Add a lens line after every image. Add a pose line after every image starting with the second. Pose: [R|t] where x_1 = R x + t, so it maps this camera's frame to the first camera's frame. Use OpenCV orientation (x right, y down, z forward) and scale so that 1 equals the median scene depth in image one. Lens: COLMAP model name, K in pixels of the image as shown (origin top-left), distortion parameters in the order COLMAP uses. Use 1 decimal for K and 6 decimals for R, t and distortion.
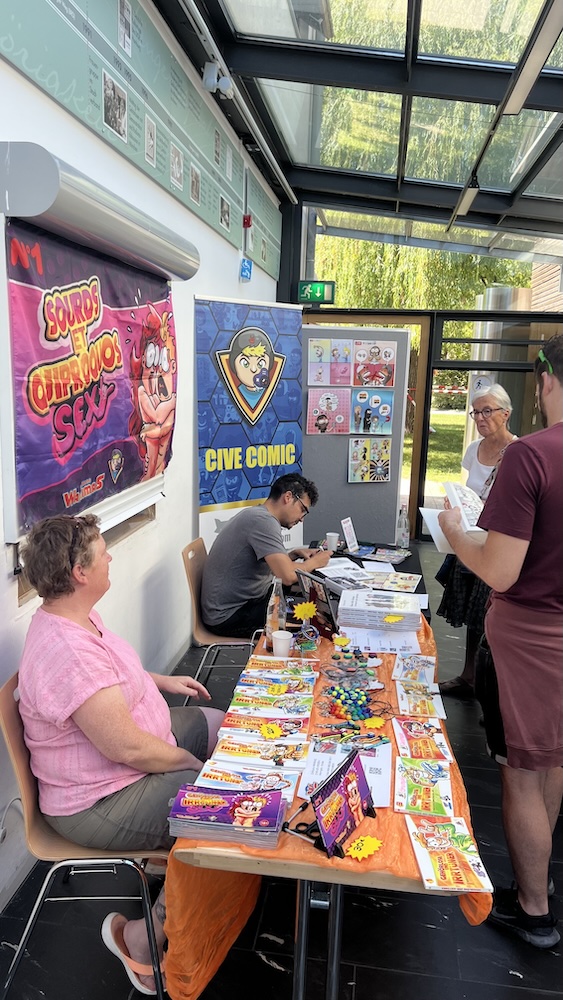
lens RADIAL K [[736.4, 0, 282.5], [0, 736.4, 501.1], [0, 0, 1]] dist [-0.012591, -0.017070]
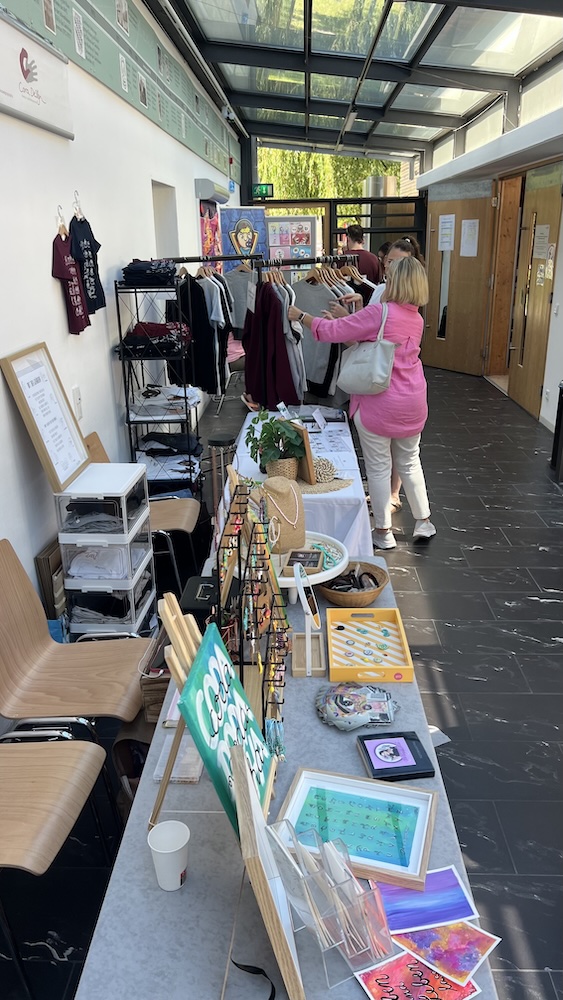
lens RADIAL K [[736.4, 0, 281.2], [0, 736.4, 499.8], [0, 0, 1]] dist [-0.012591, -0.017070]
pose [[0.992928, -0.089318, 0.078209, -0.112702], [0.075619, 0.983667, 0.163346, 0.148412], [-0.091521, -0.156277, 0.983464, -0.812166]]
